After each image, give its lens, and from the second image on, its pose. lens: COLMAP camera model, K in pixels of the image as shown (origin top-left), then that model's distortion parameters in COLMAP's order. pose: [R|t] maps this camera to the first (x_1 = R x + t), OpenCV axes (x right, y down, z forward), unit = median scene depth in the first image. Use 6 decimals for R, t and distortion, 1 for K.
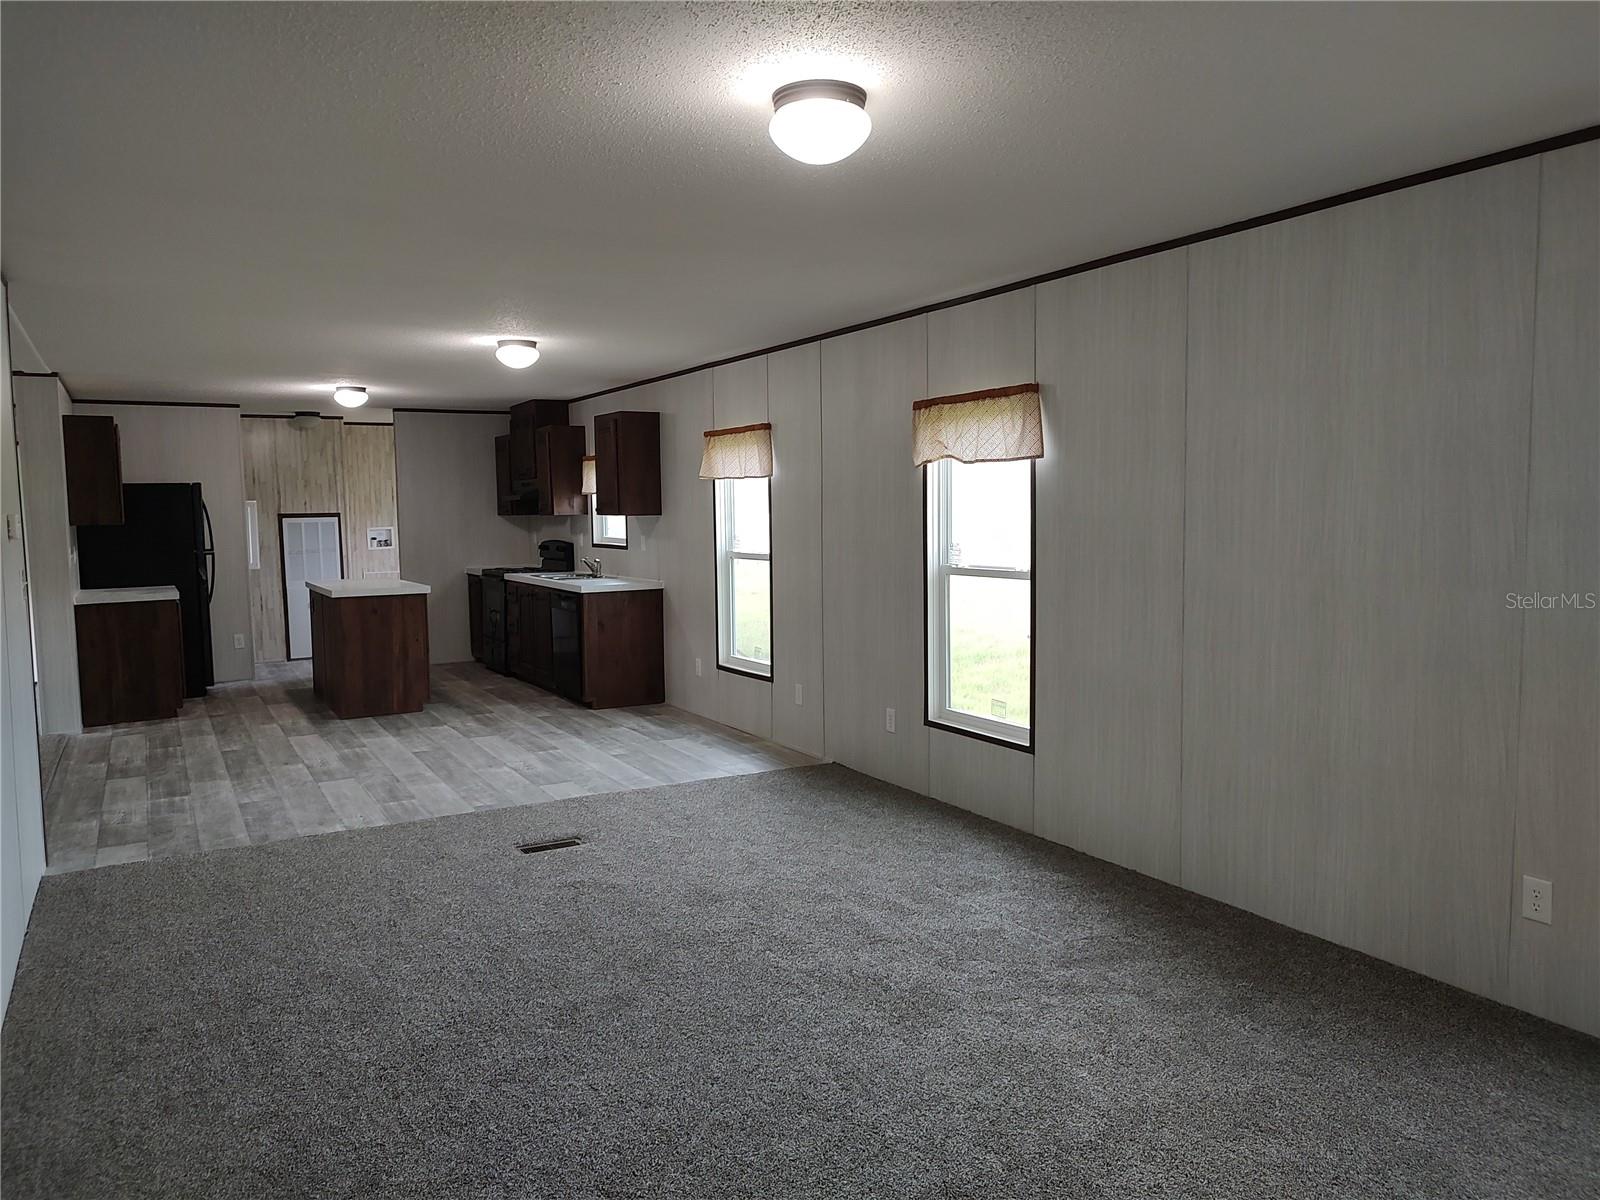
lens RADIAL K [[1136.7, 0, 806.1], [0, 1136.7, 575.3], [0, 0, 1]] dist [0.028287, -0.033710]
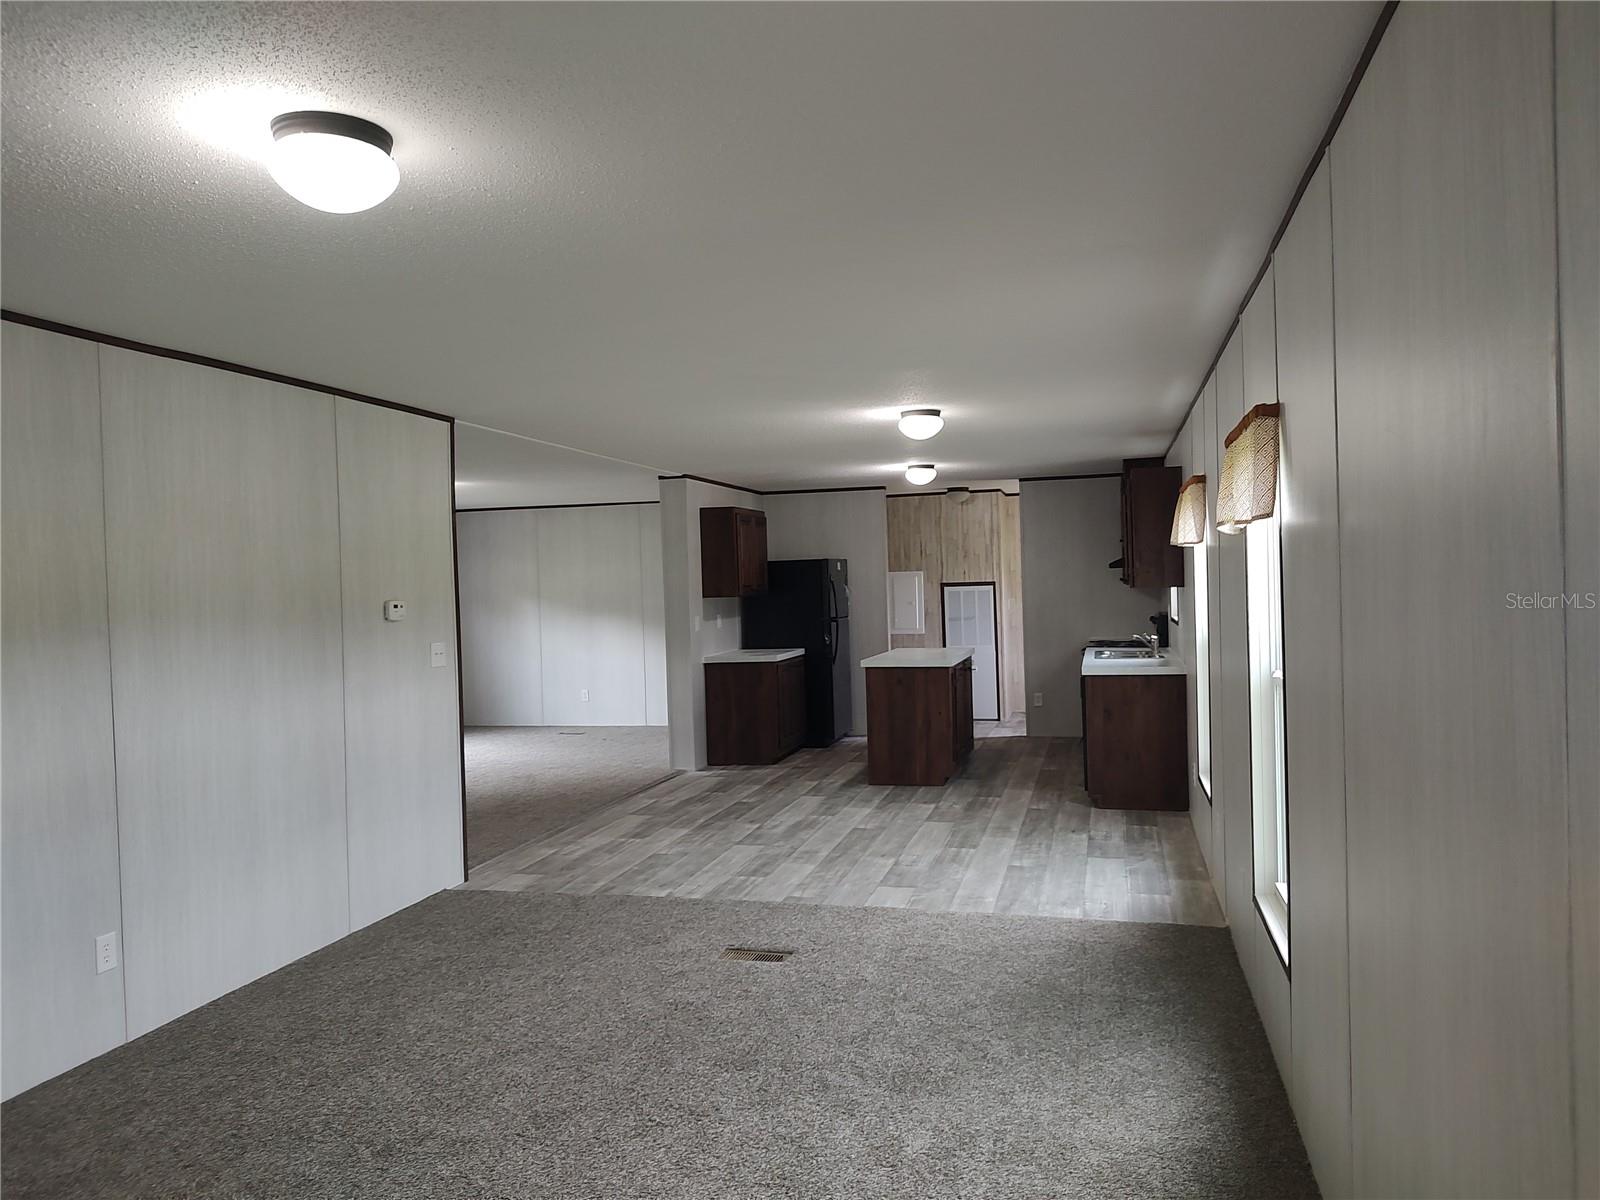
lens RADIAL K [[1133.4, 0, 831.1], [0, 1133.4, 560.8], [0, 0, 1]] dist [0.003979, -0.006026]
pose [[0.719905, -0.017711, -0.693846, 0.406787], [-0.025284, 0.998342, -0.051718, -0.033254], [0.693612, 0.054775, 0.718264, 0.312960]]
